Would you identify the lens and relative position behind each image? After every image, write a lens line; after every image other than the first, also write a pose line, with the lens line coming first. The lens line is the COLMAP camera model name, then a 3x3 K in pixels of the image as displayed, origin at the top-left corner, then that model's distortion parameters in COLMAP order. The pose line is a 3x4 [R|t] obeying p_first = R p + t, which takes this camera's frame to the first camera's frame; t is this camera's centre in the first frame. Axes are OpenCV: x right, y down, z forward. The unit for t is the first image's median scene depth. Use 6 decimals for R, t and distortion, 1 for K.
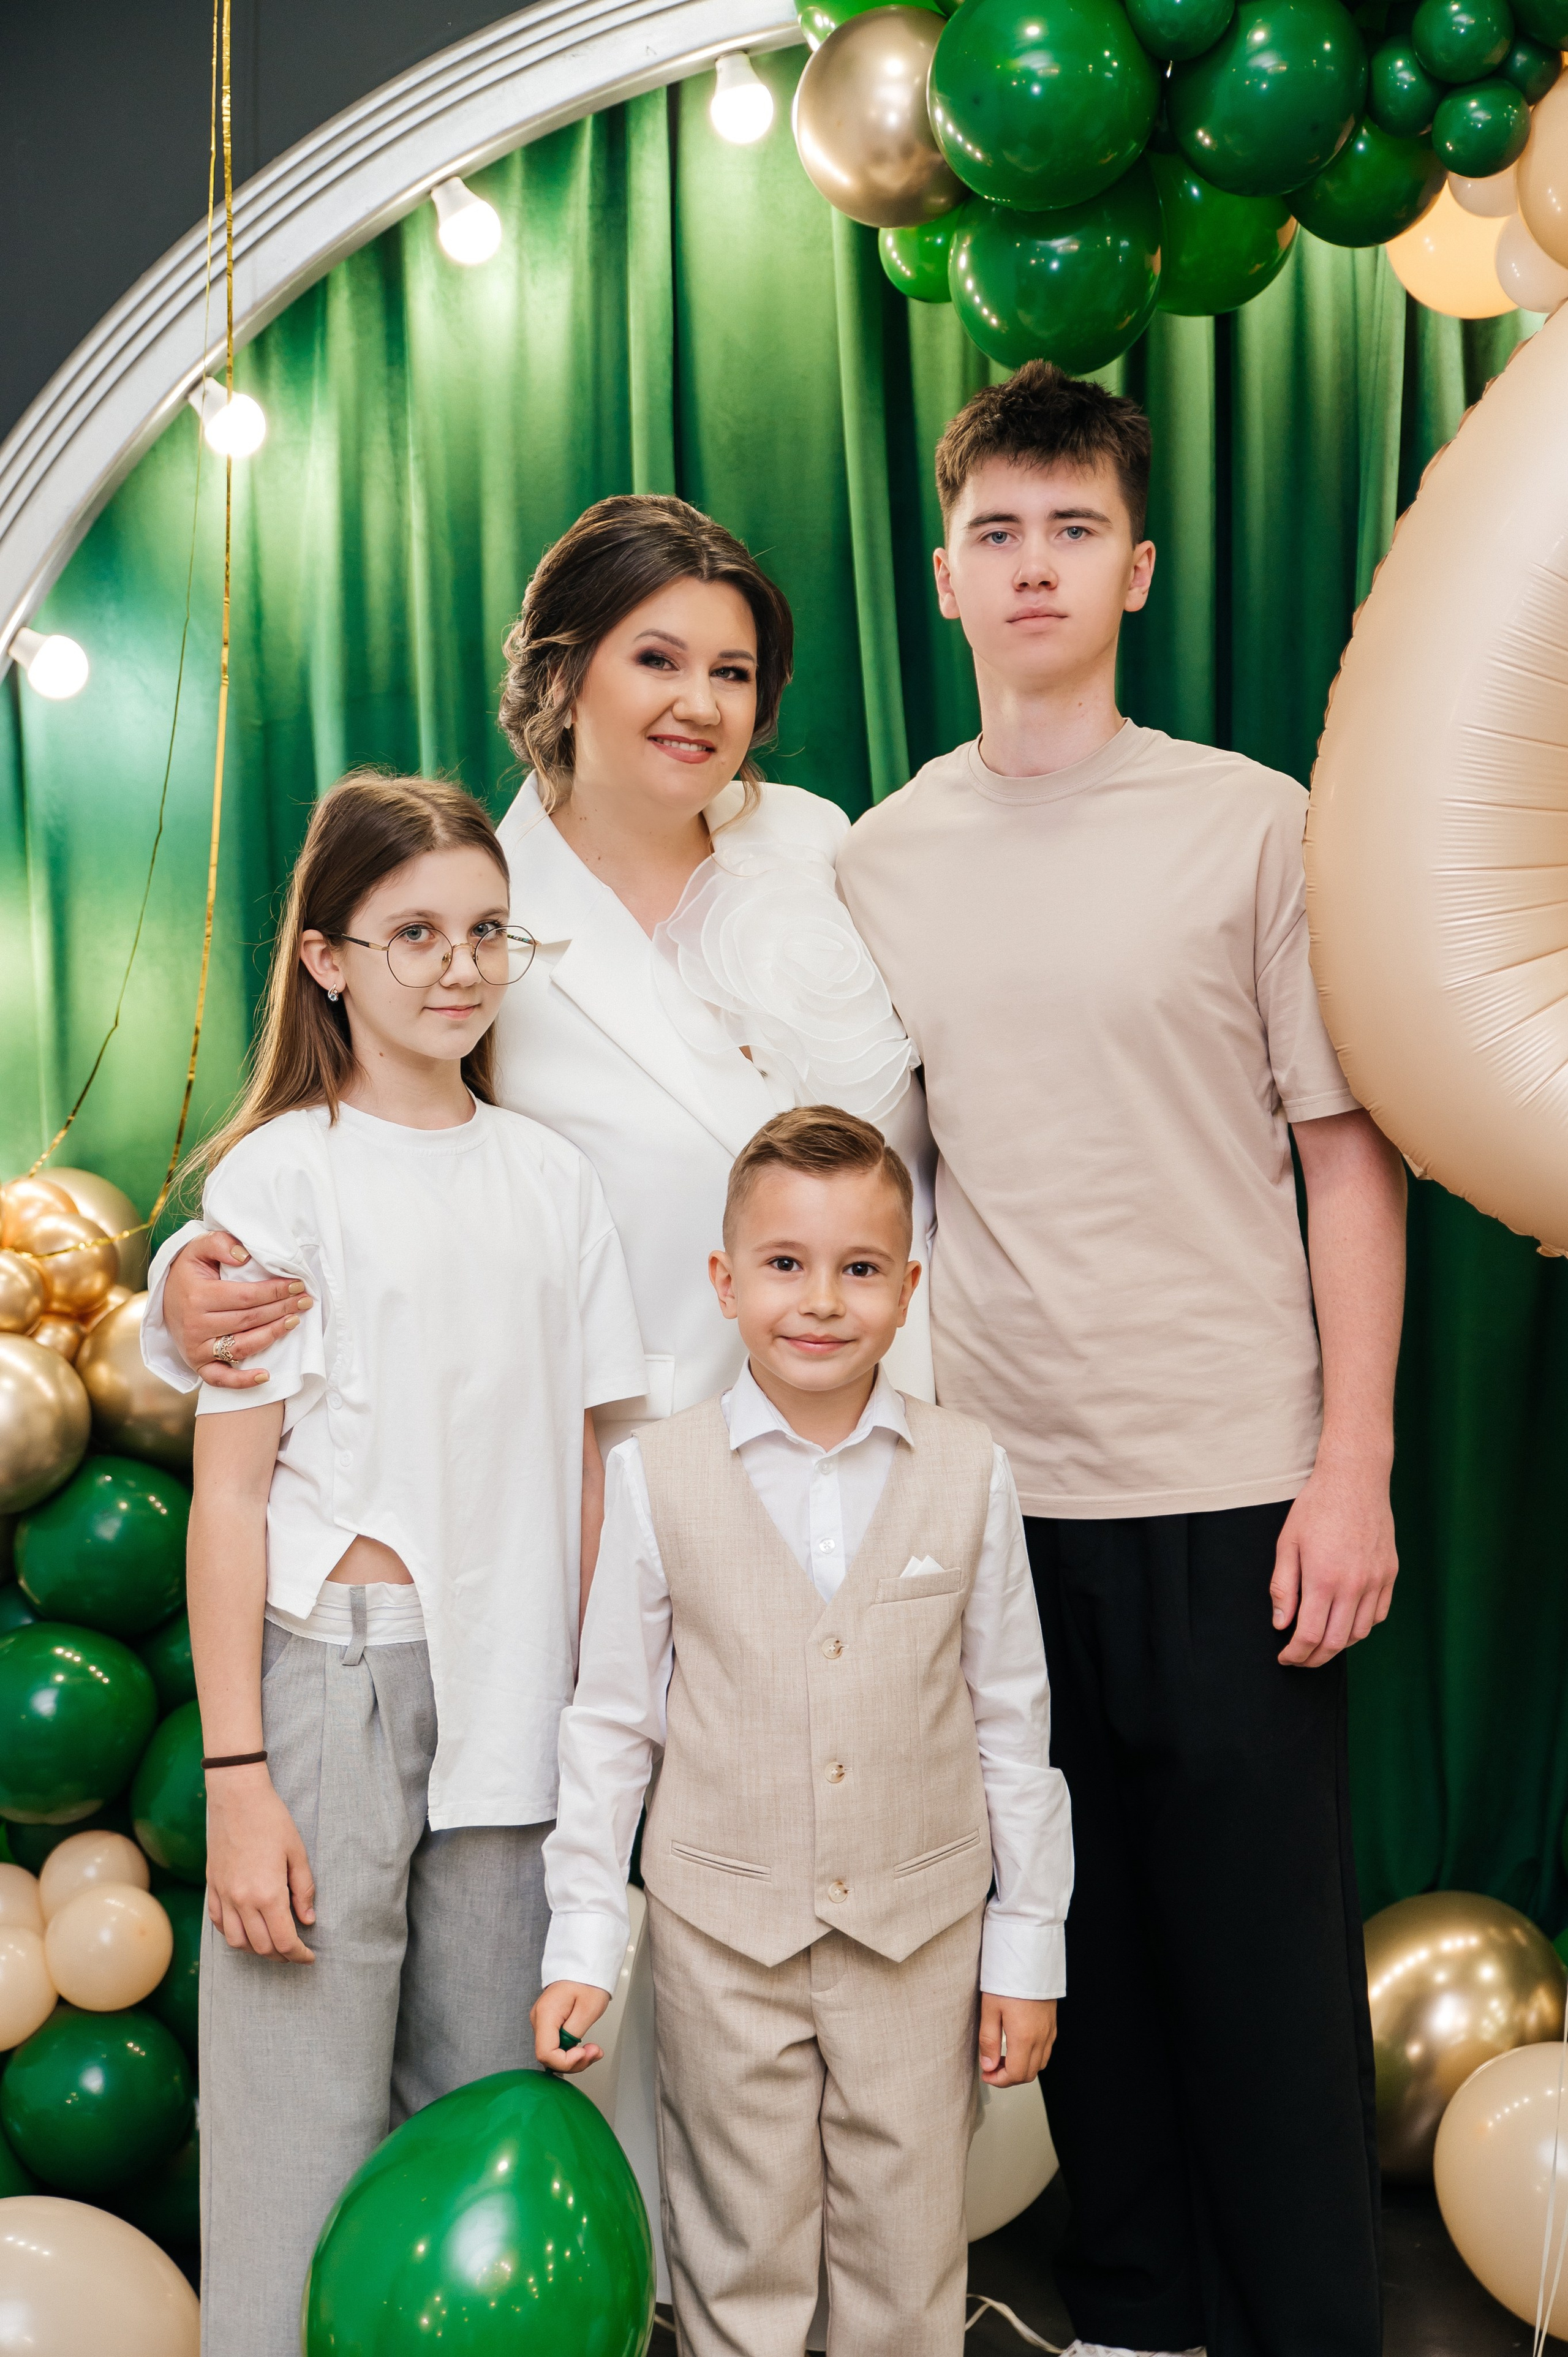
lens RADIAL K [[3248.7, 0, 784.0], [0, 3248.7, 1178.5], [0, 0, 1]] dist [0.201159, 0.000446]
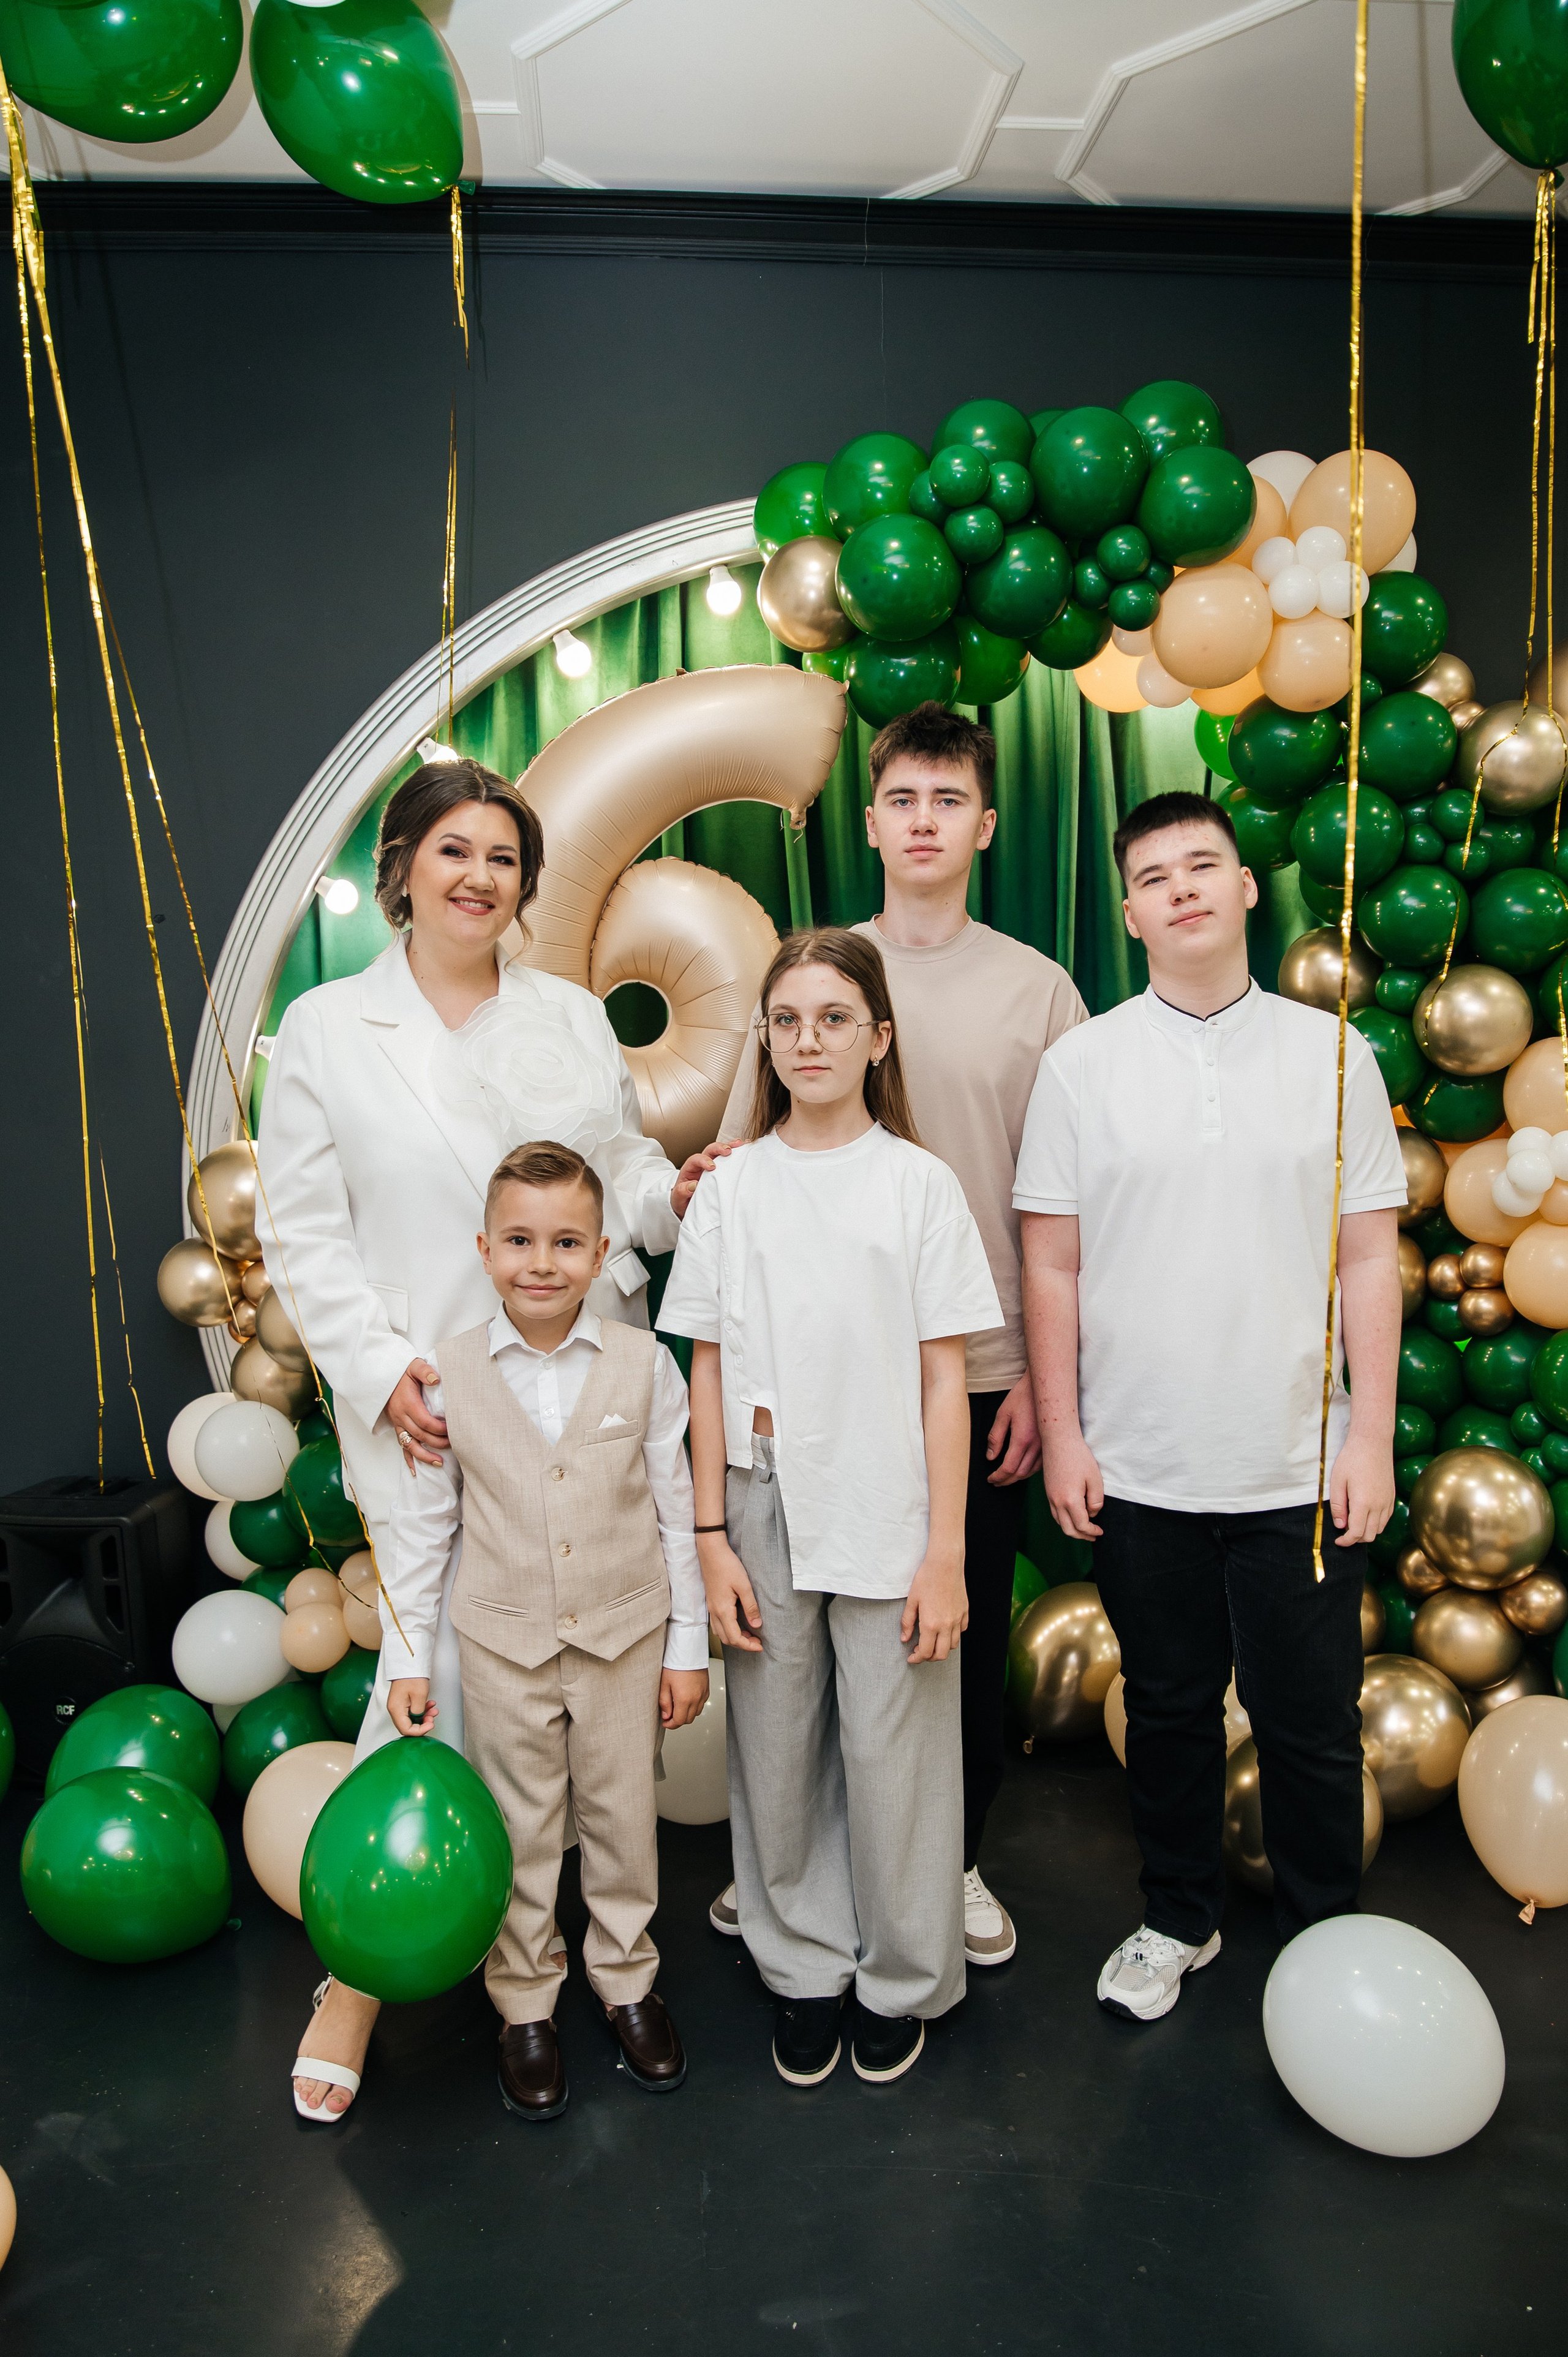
lens RADIAL K [[1612.7, 0, 784.0], [0, 1612.7, 1178.5], [0, 0, 1]] dist [-0.097158, 0.077293]
pose [[0.998229, -0.006016, 0.059180, -0.033231], [0.006113, 0.999980, -0.001464, -0.000097], [-0.059170, 0.001824, 0.998246, 0.123025]]
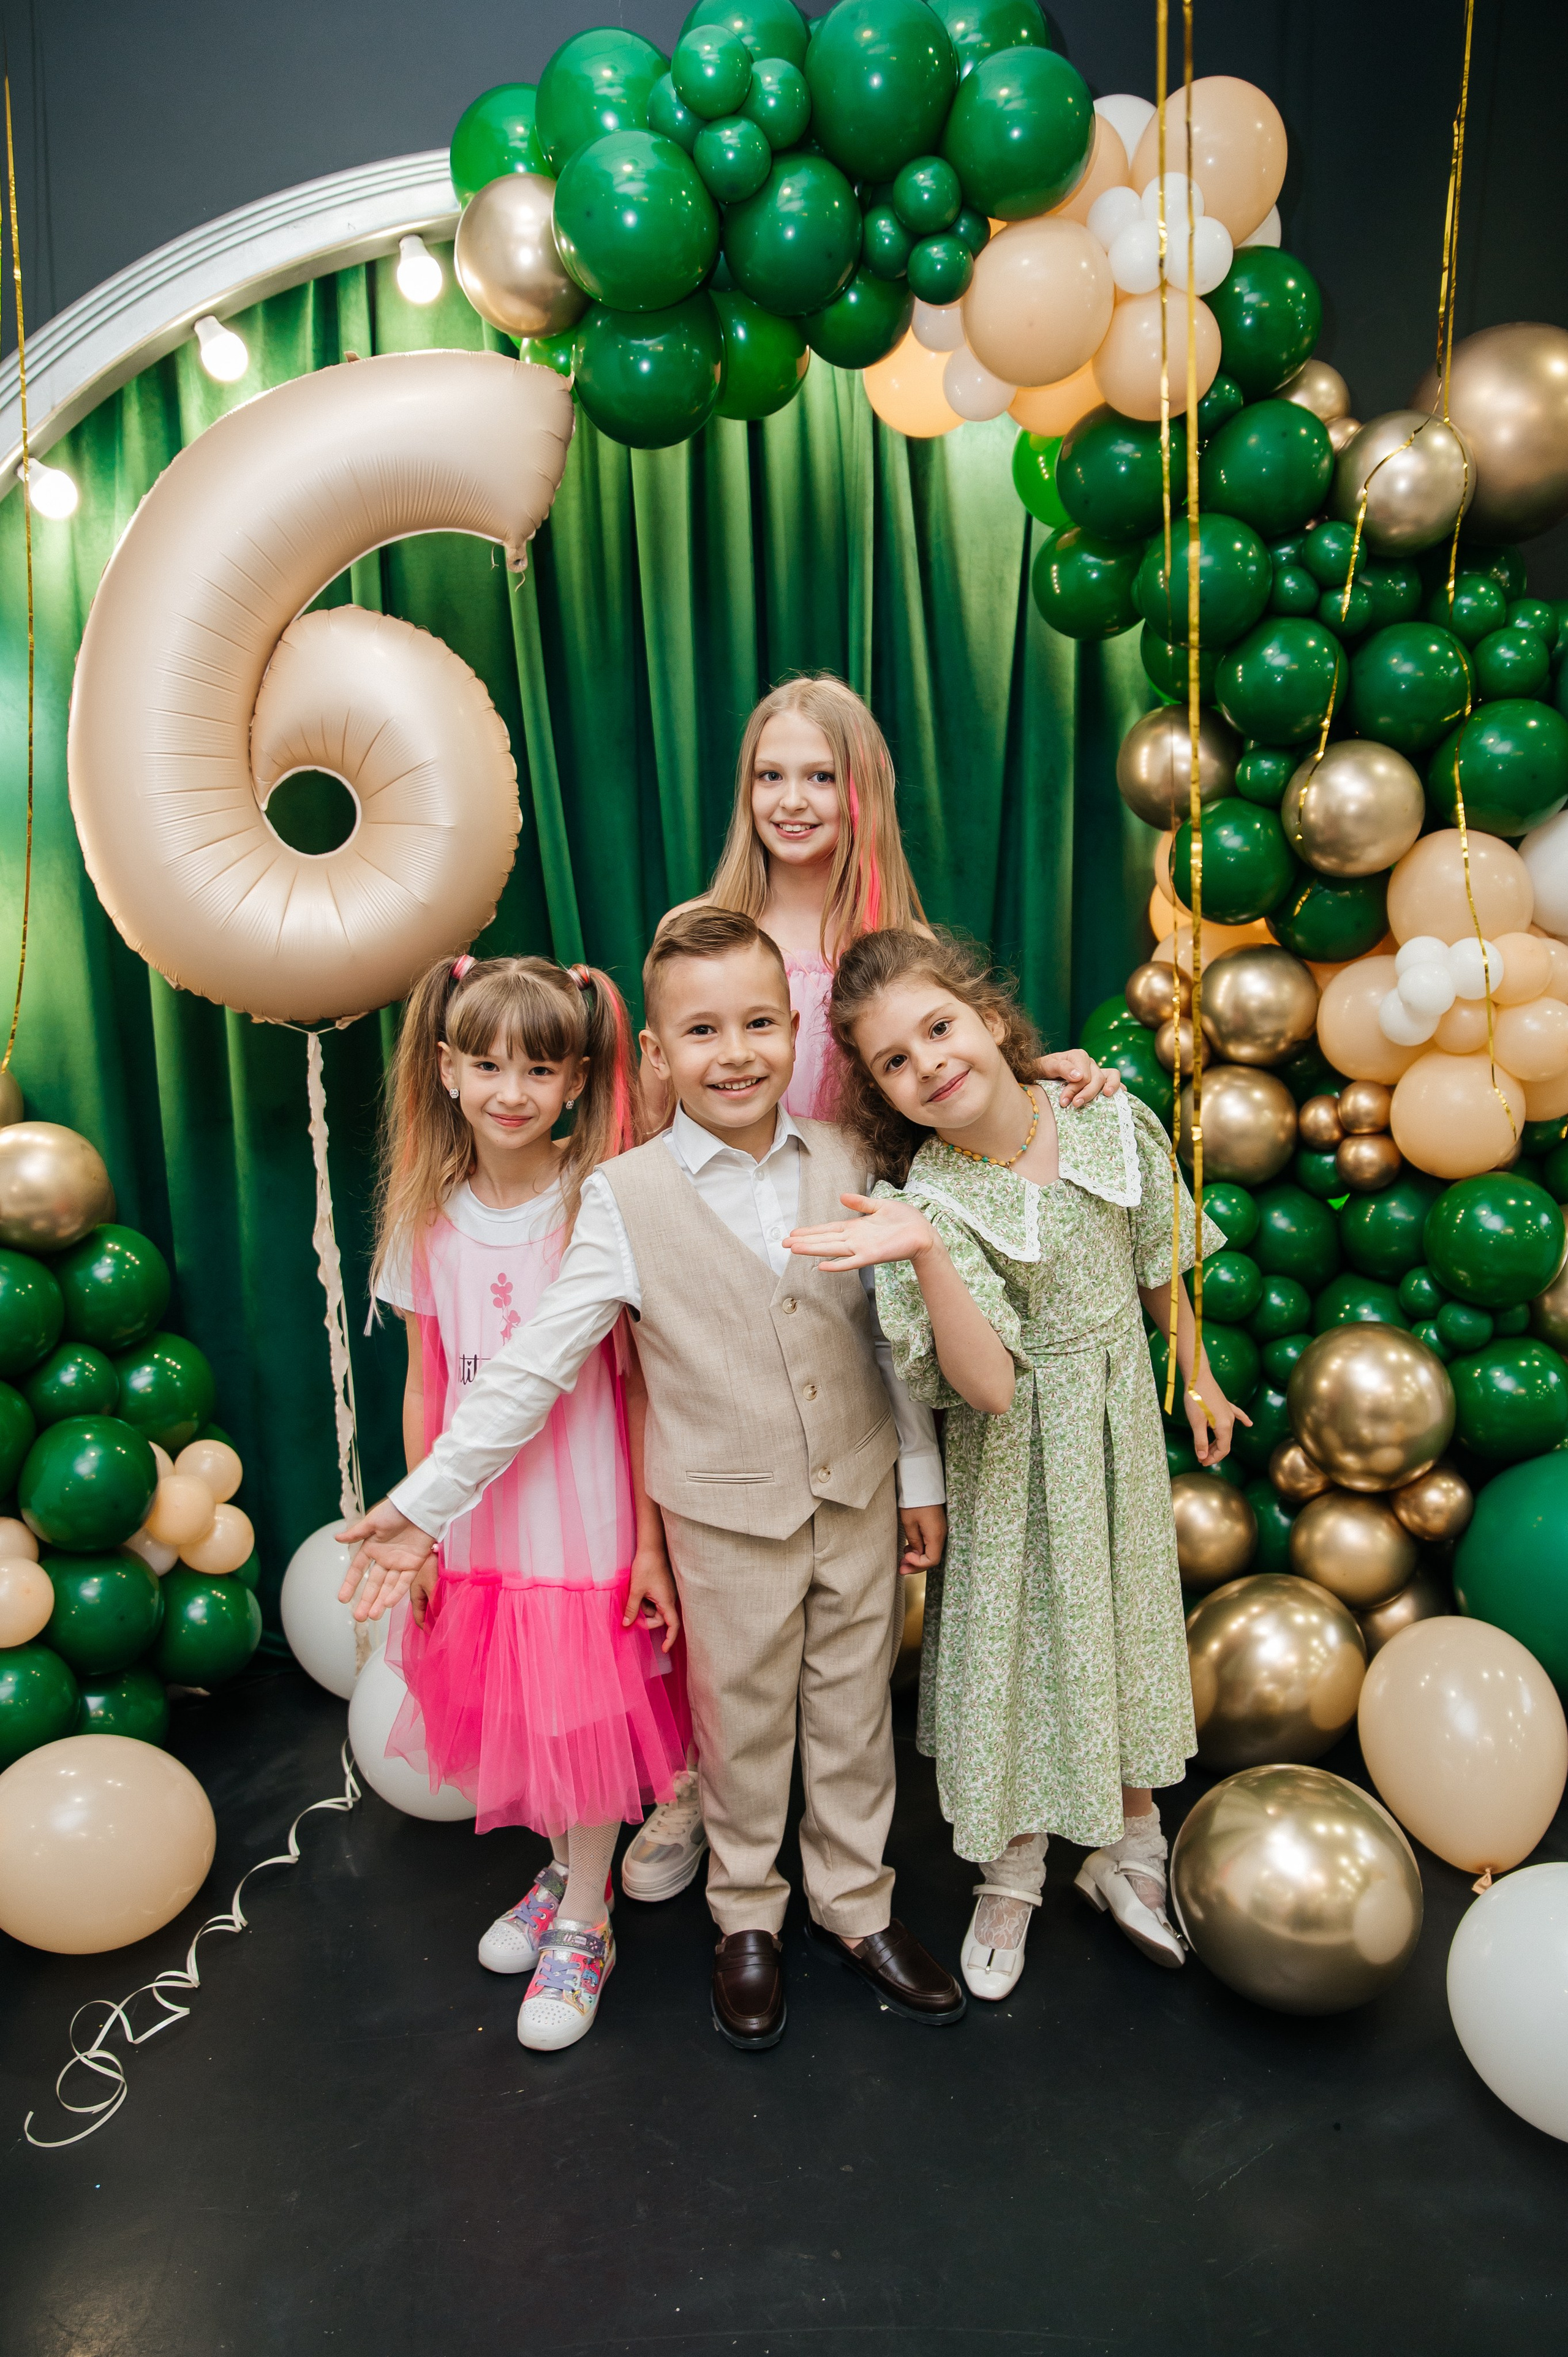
lens RADIAL K [[1586.2, 0, 777.2], [0, 1586.2, 1176.6], [0, 0, 1]] dist [-0.093408, 0.066958]
pose [[0.983303, -0.043990, 0.176579, 0.004449], [0.032930, 0.997336, 0.065082, 0.023401], [-0.178971, -0.058181, 0.982133, 0.298049]]
